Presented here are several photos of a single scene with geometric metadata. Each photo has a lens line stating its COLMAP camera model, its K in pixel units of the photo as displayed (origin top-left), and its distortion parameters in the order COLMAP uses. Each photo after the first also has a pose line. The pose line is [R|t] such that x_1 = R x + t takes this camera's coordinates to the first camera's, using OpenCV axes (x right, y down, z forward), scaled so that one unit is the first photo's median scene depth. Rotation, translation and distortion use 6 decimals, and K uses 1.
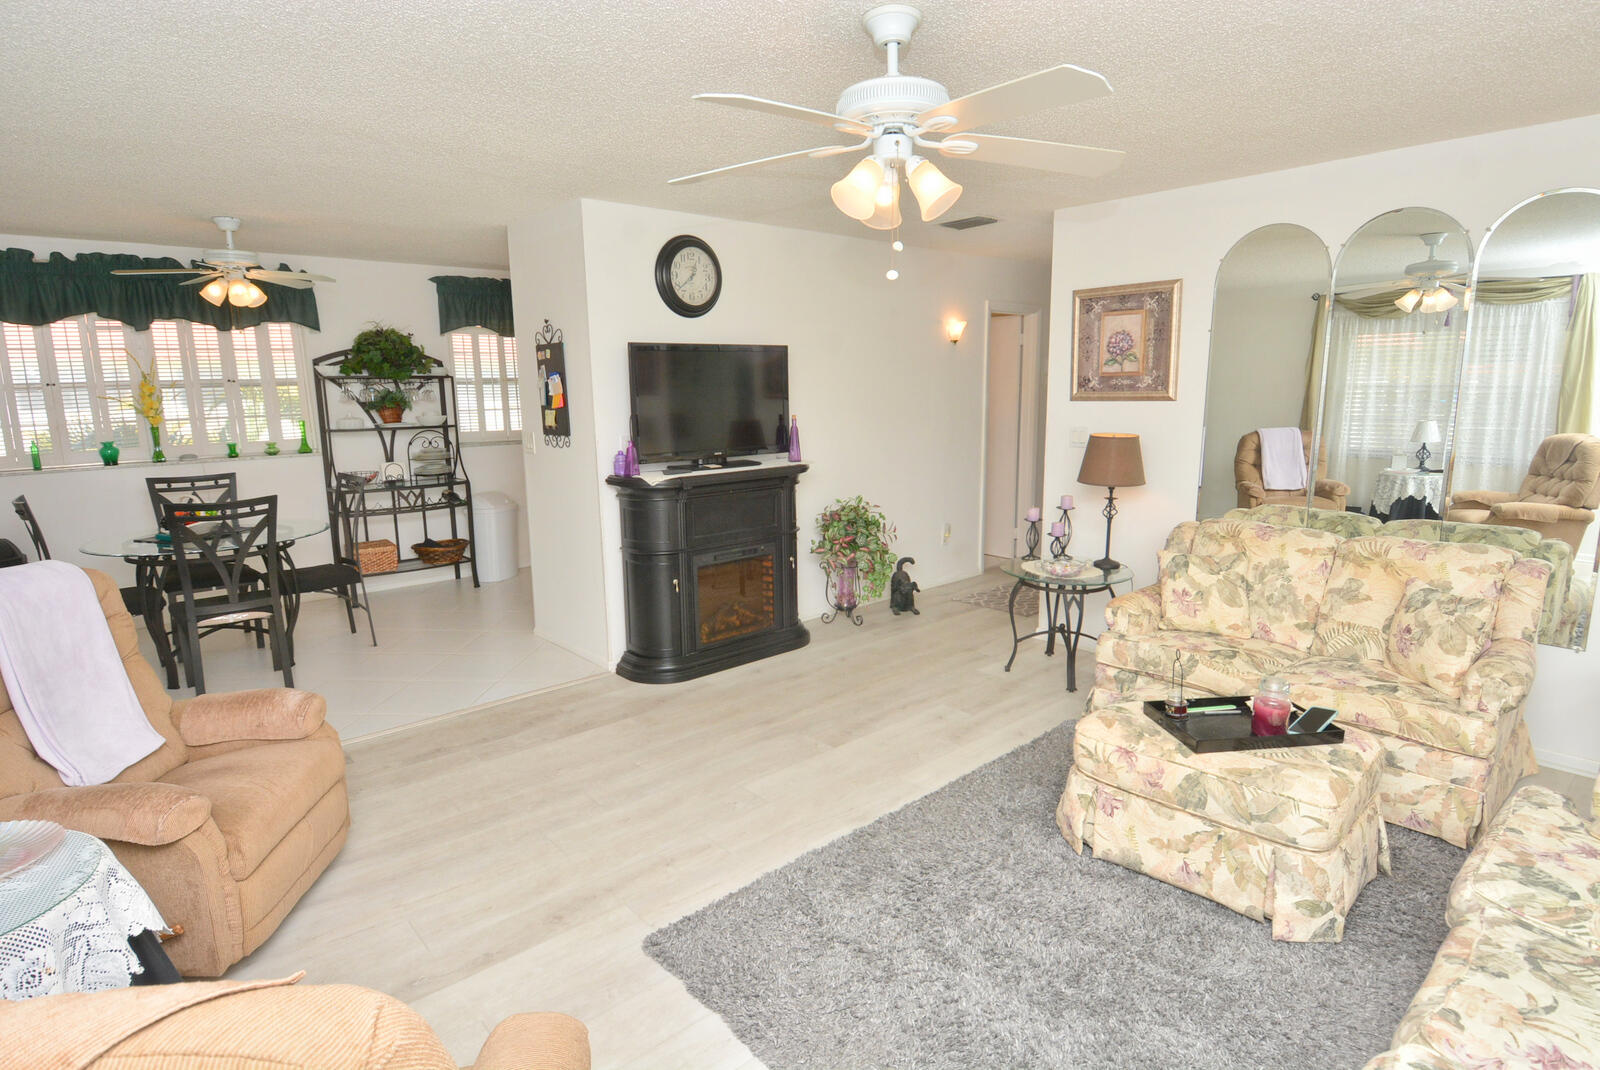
lens RADIAL K [[845.5, 0, 804.5], [0, 845.5, 534.4], [0, 0, 1]] dist [0.025193, -0.033490]
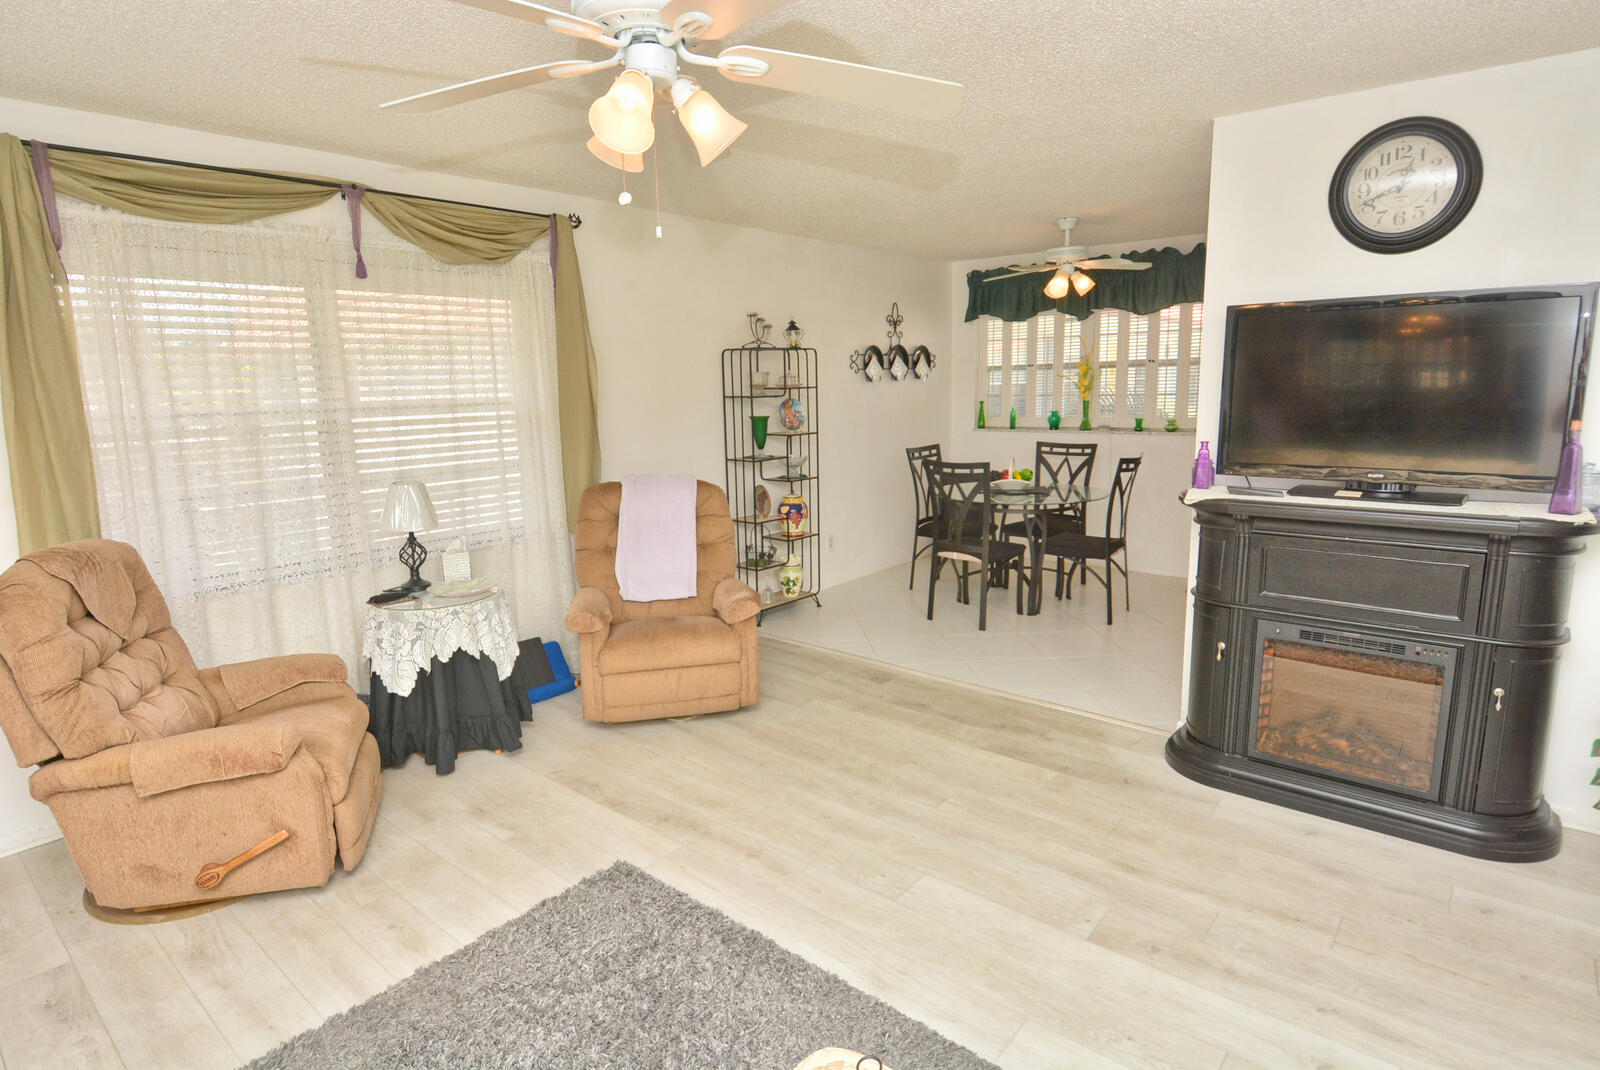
lens RADIAL K [[845.5, 0, 804.5], [0, 845.5, 534.4], [0, 0, 1]] dist [0.025193, -0.033490]
pose [[0.141485, 0.192595, -0.971025, 0.568262], [-0.153175, 0.973338, 0.170735, -0.126278], [0.978018, 0.124580, 0.167214, 0.631174]]
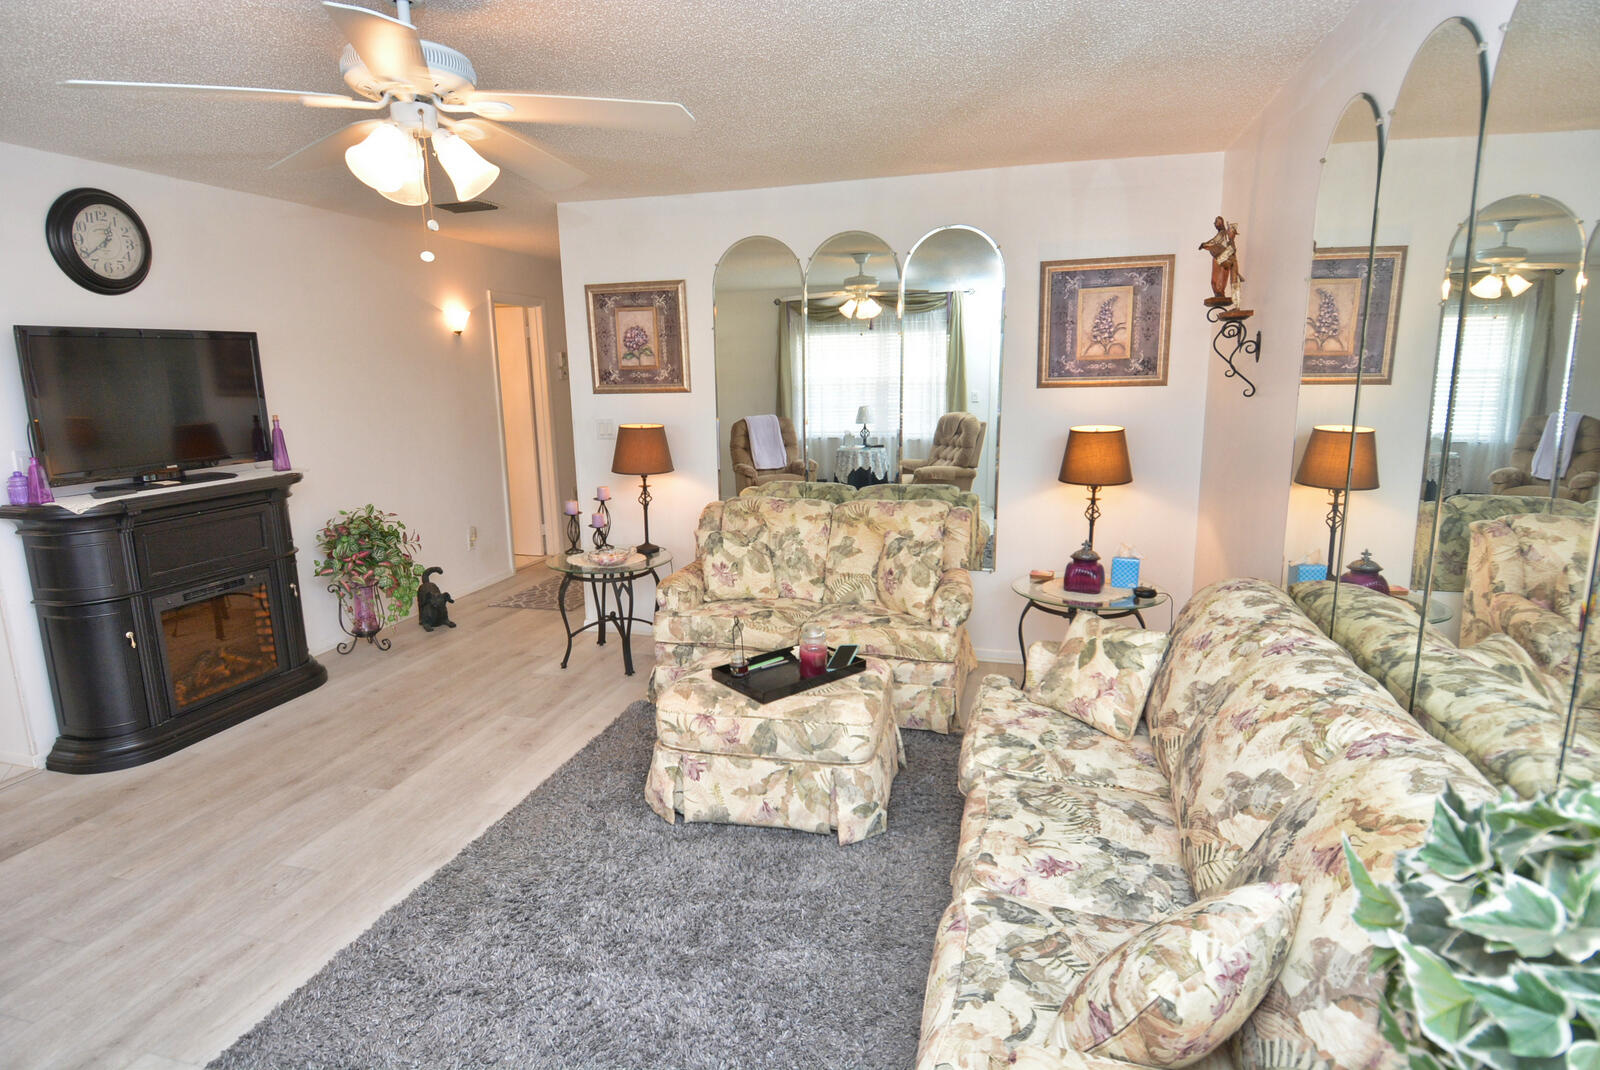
lens RADIAL K [[845.5, 0, 804.5], [0, 845.5, 534.4], [0, 0, 1]] dist [0.025193, -0.033490]
pose [[0.837872, -0.105177, 0.535638, -0.048087], [0.101890, 0.994150, 0.035829, -0.000482], [-0.536273, 0.024556, 0.843687, 0.012956]]
